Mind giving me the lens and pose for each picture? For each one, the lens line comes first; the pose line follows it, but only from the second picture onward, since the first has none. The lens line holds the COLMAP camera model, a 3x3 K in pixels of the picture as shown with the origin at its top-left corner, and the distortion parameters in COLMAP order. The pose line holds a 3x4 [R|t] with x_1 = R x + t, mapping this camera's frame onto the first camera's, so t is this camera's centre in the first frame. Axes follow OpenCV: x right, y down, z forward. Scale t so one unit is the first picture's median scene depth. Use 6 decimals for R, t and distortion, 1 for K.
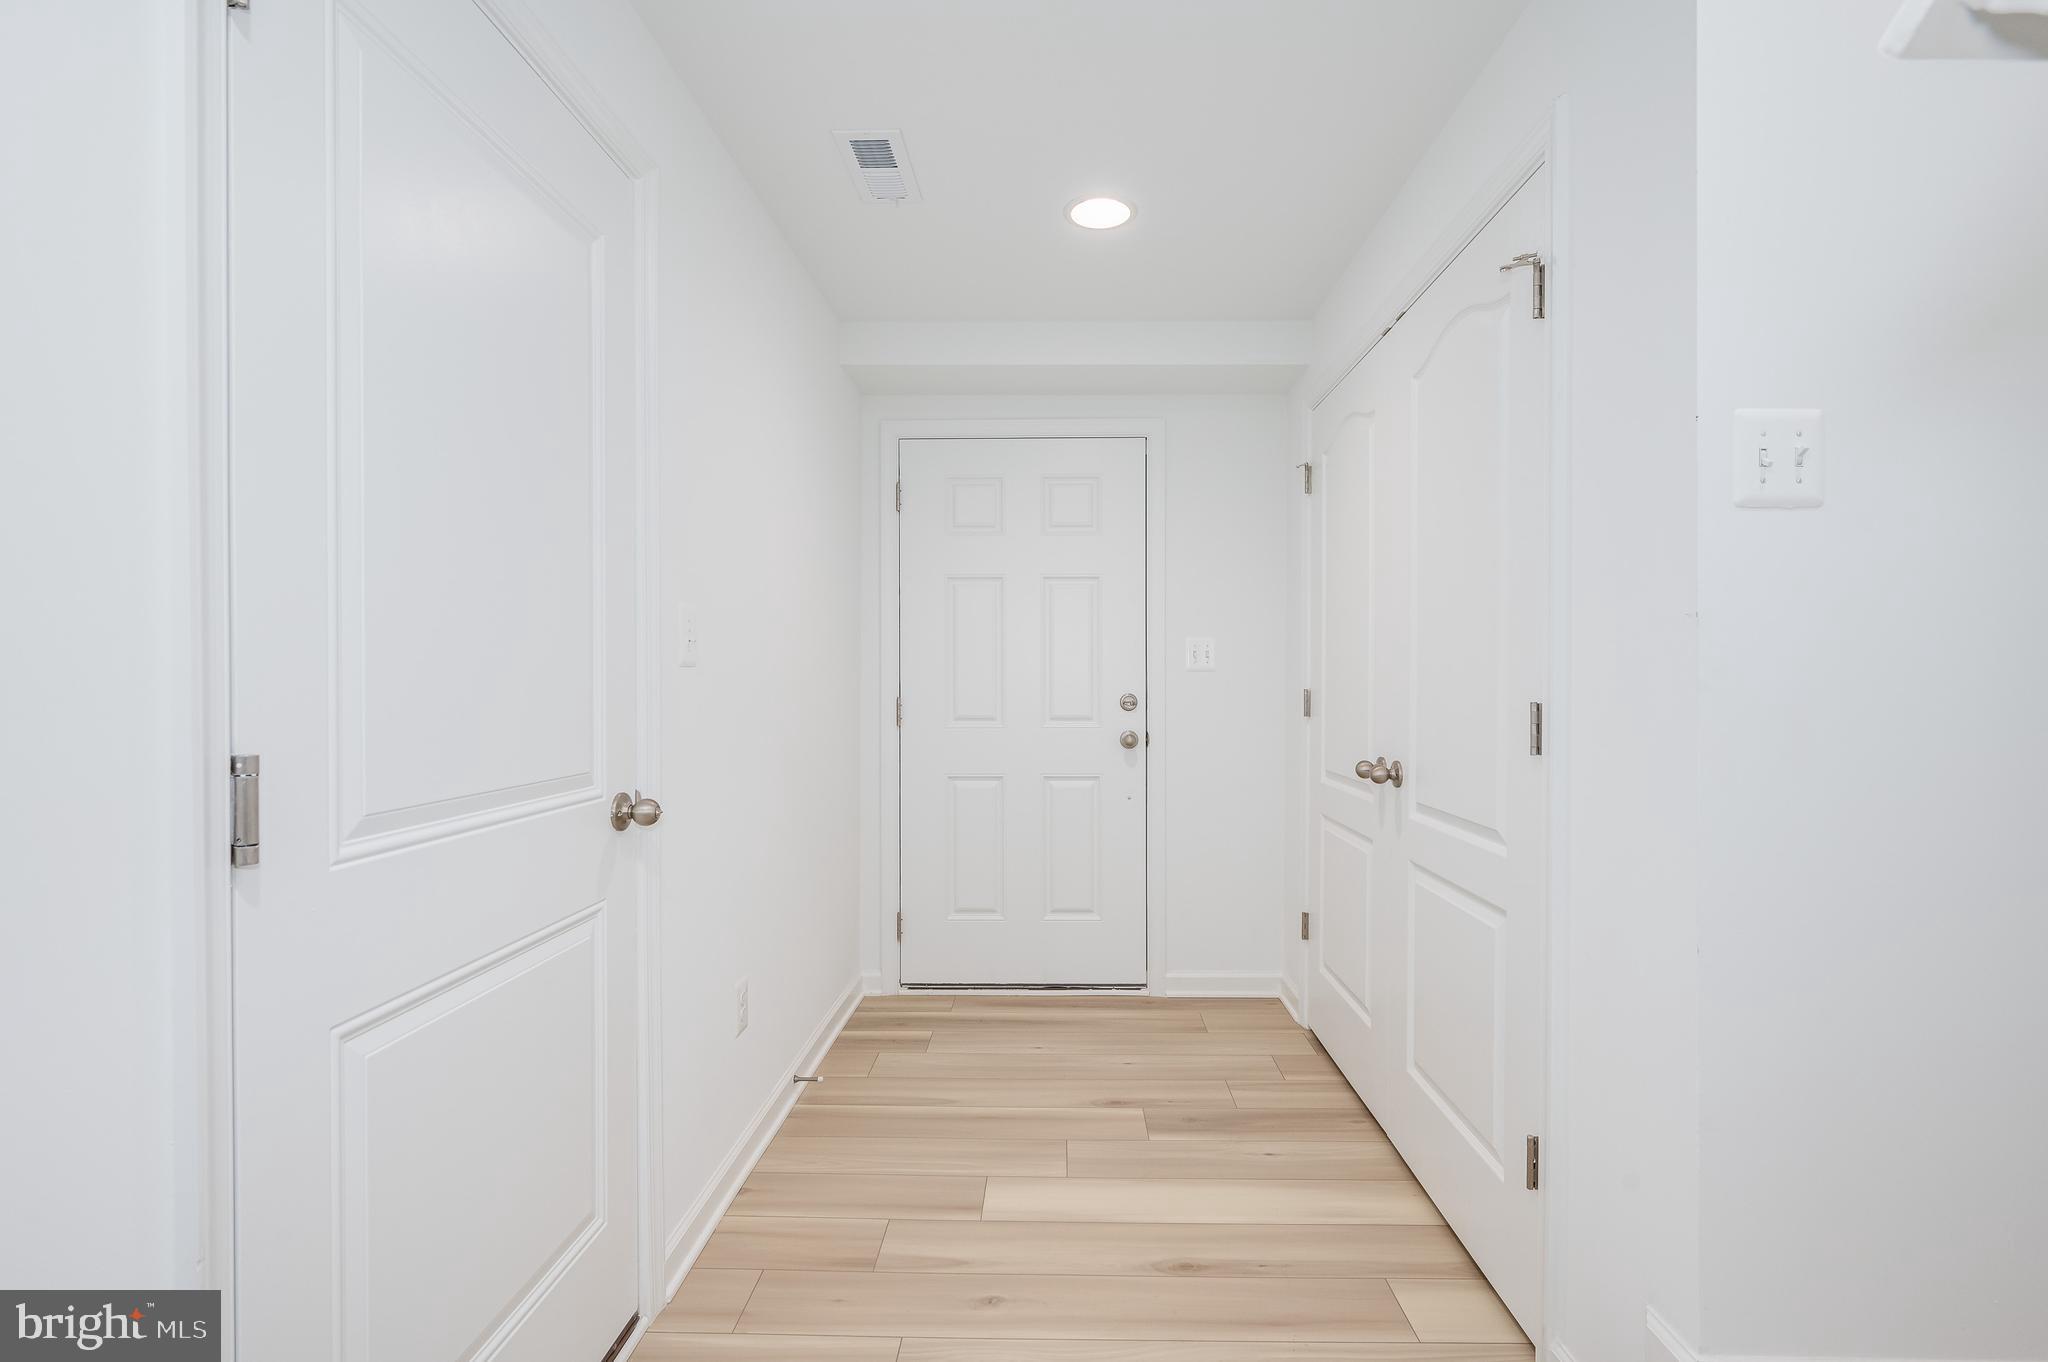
lens RADIAL K [[895.0, 0, 1024.0], [0, 895.0, 681.0], [0, 0, 1]] dist [0.000132, 0.000123]
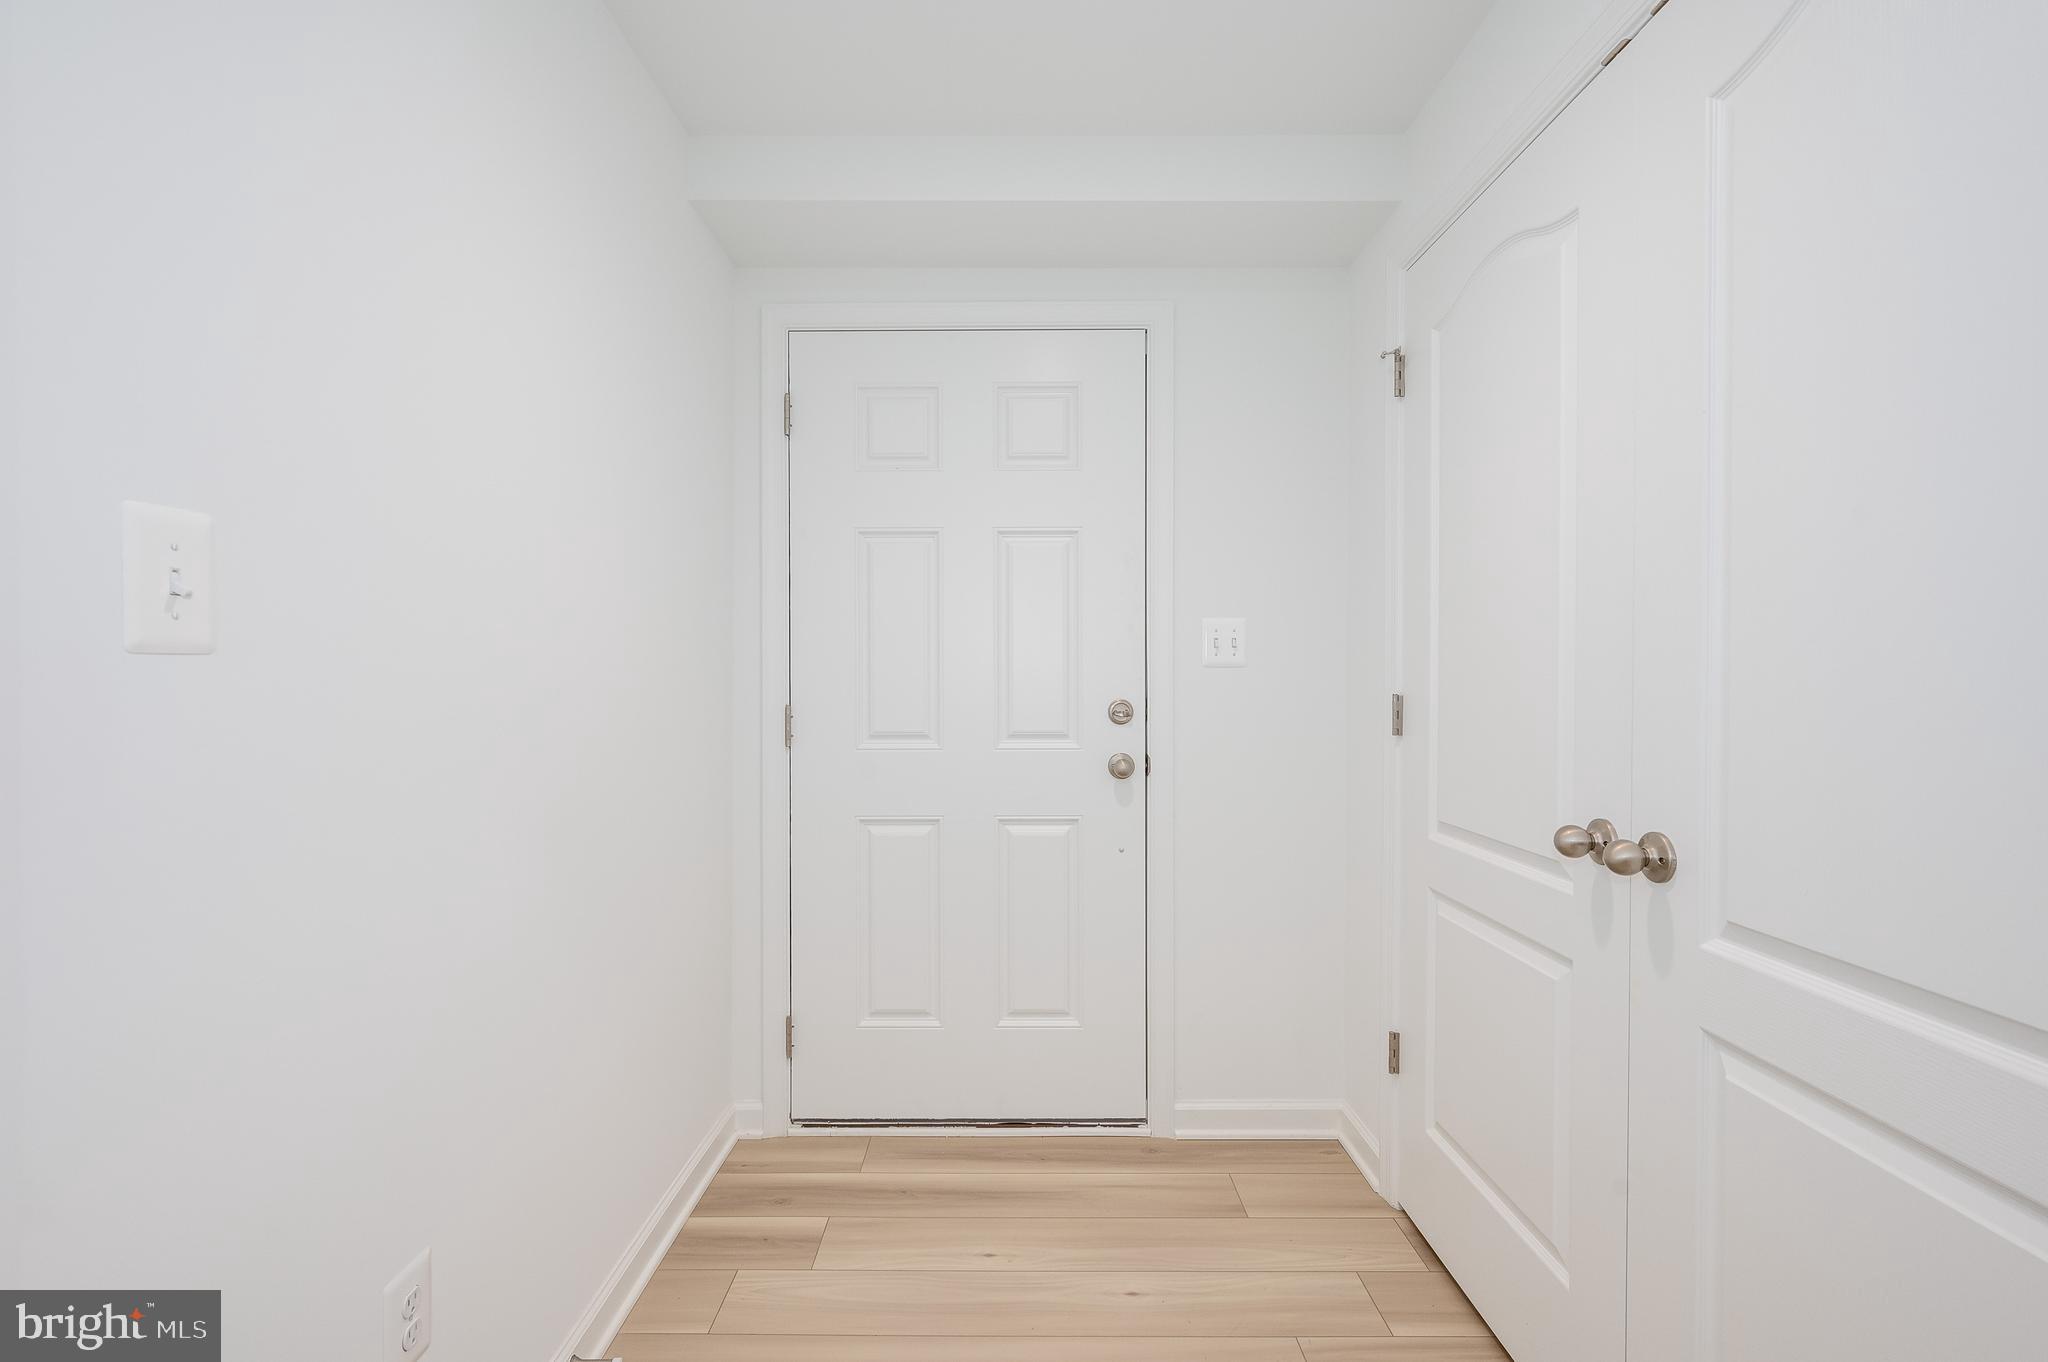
lens RADIAL K [[895.0, 0, 1024.0], [0, 895.0, 681.0], [0, 0, 1]] dist [0.000132, 0.000123]
pose [[0.998741, -0.000583, 0.050155, 0.007610], [0.000486, 0.999998, 0.001944, -0.001817], [-0.050156, -0.001917, 0.998740, 0.315789]]
